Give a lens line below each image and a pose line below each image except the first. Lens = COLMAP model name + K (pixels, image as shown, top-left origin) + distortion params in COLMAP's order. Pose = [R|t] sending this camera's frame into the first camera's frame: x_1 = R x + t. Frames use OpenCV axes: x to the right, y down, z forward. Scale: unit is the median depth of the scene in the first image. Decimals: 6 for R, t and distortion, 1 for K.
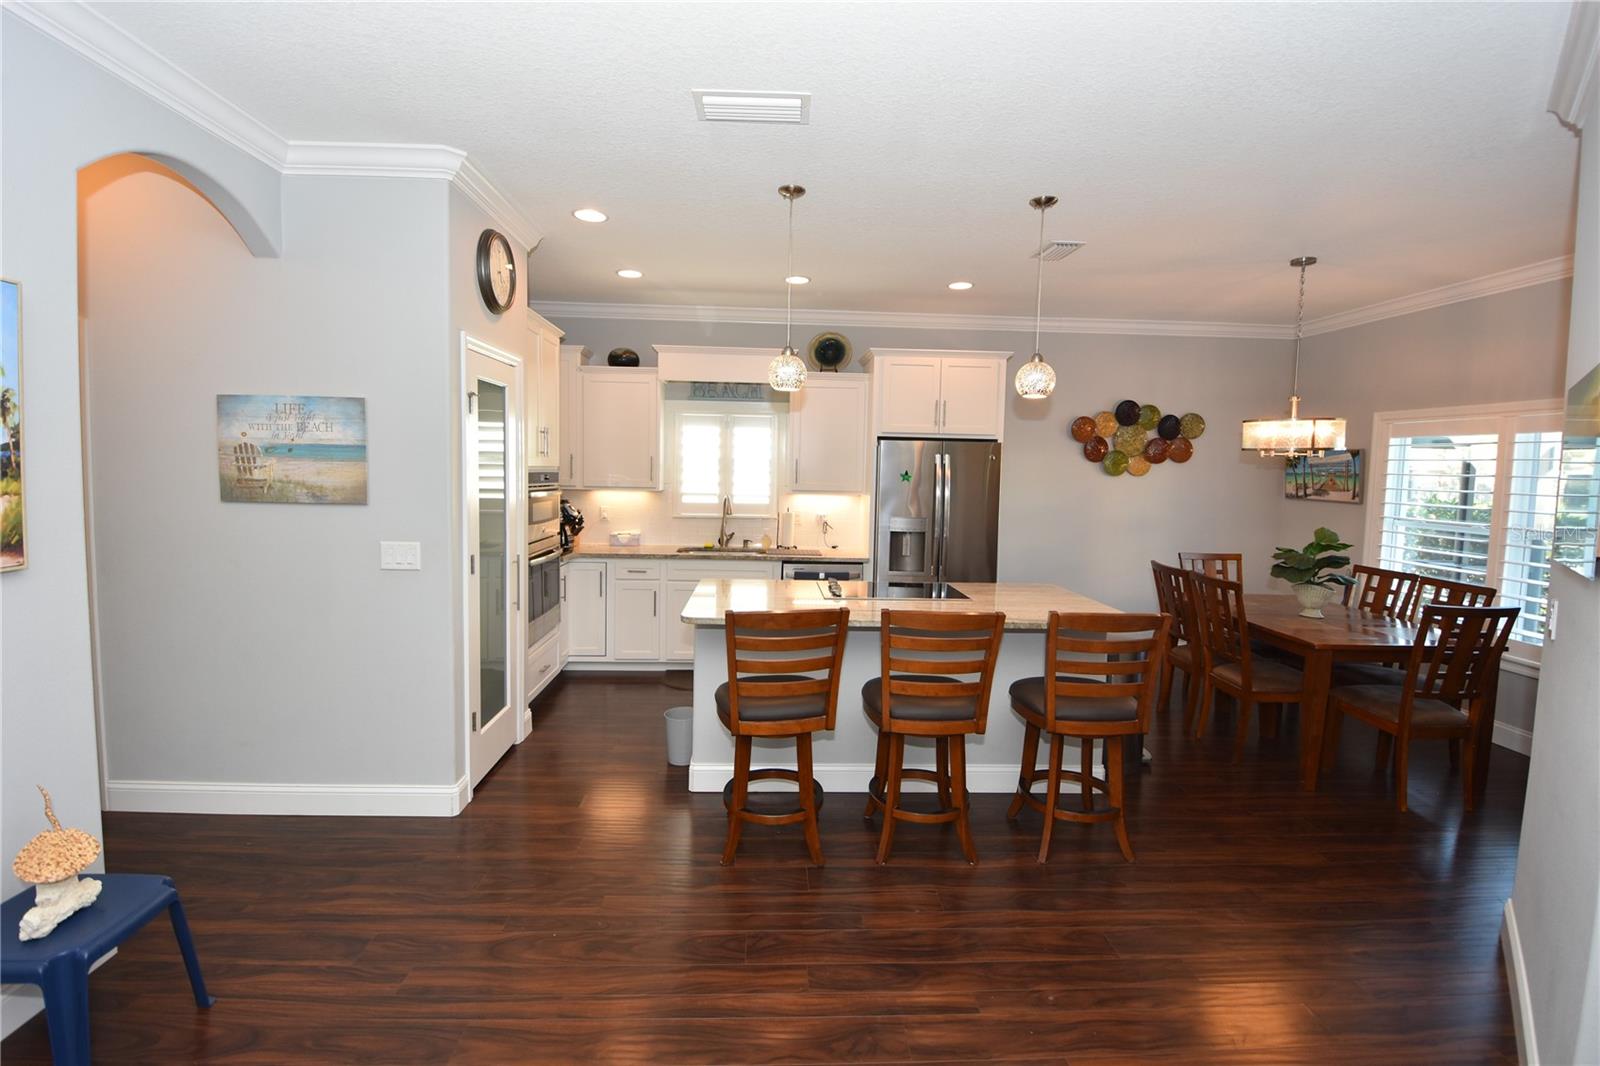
lens RADIAL K [[704.3, 0, 794.7], [0, 704.3, 512.4], [0, 0, 1]] dist [0.014752, -0.023867]
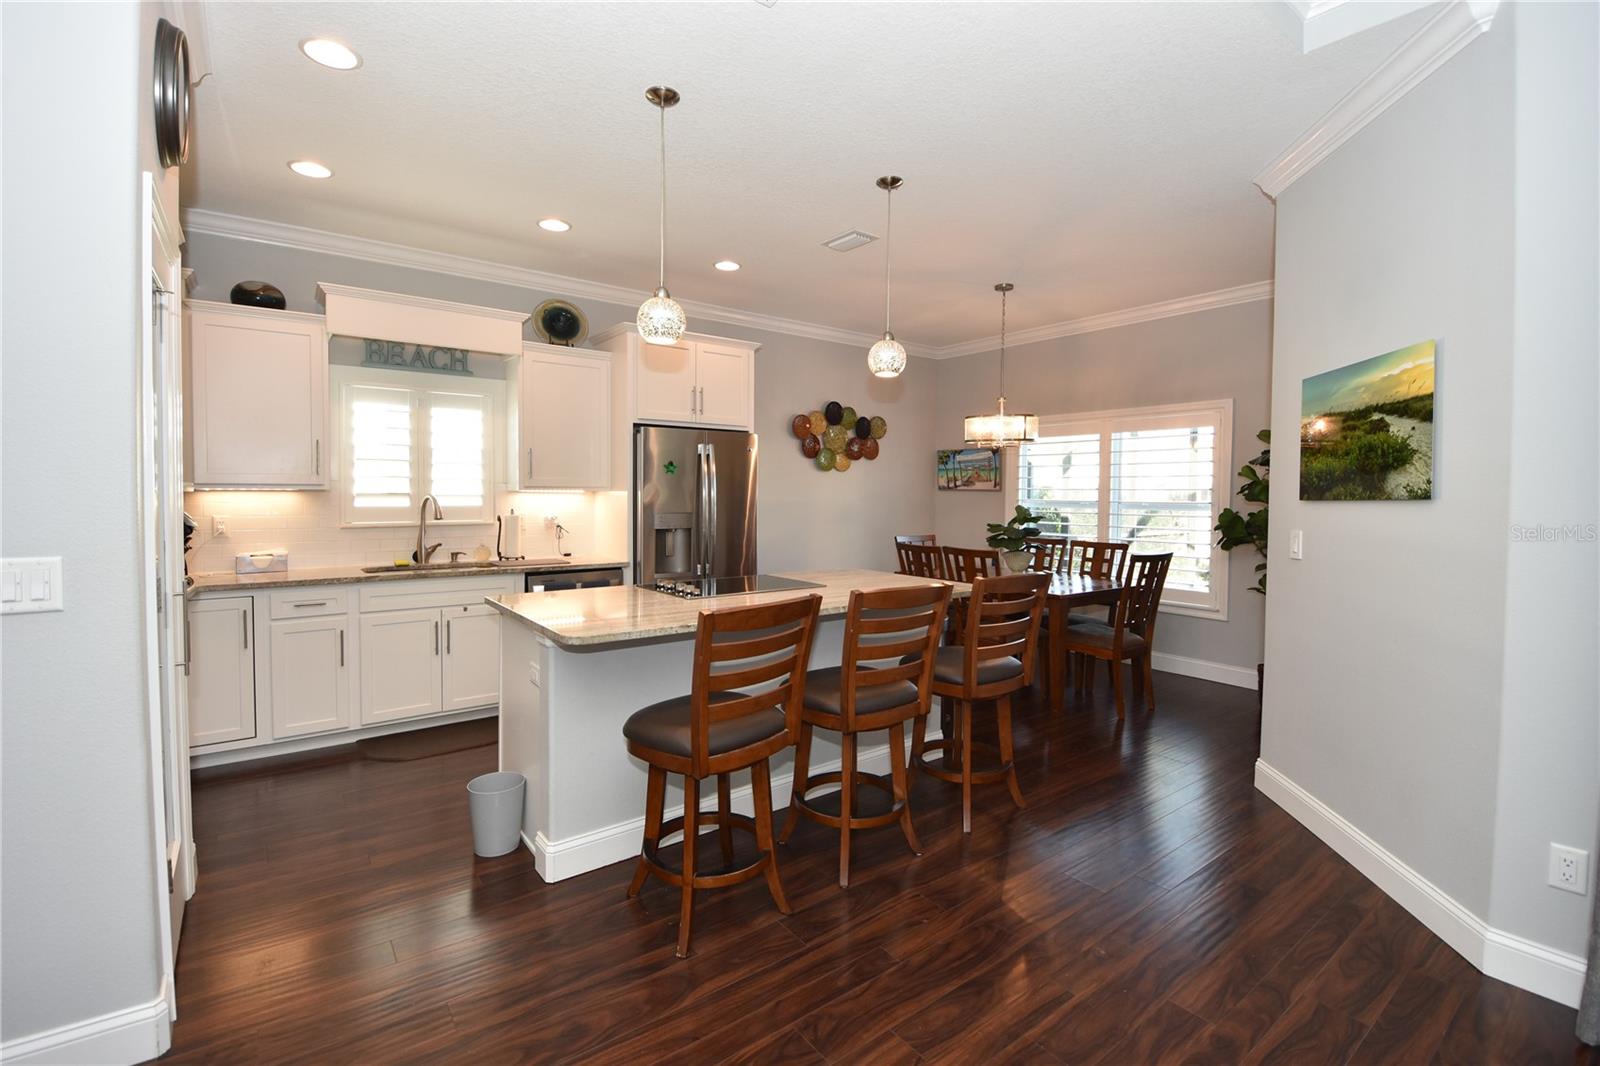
lens RADIAL K [[704.3, 0, 794.7], [0, 704.3, 512.4], [0, 0, 1]] dist [0.014752, -0.023867]
pose [[0.821721, -0.031966, 0.568993, -0.210767], [0.047366, 0.998802, -0.012293, 0.023252], [-0.567918, 0.037052, 0.822250, 0.156614]]
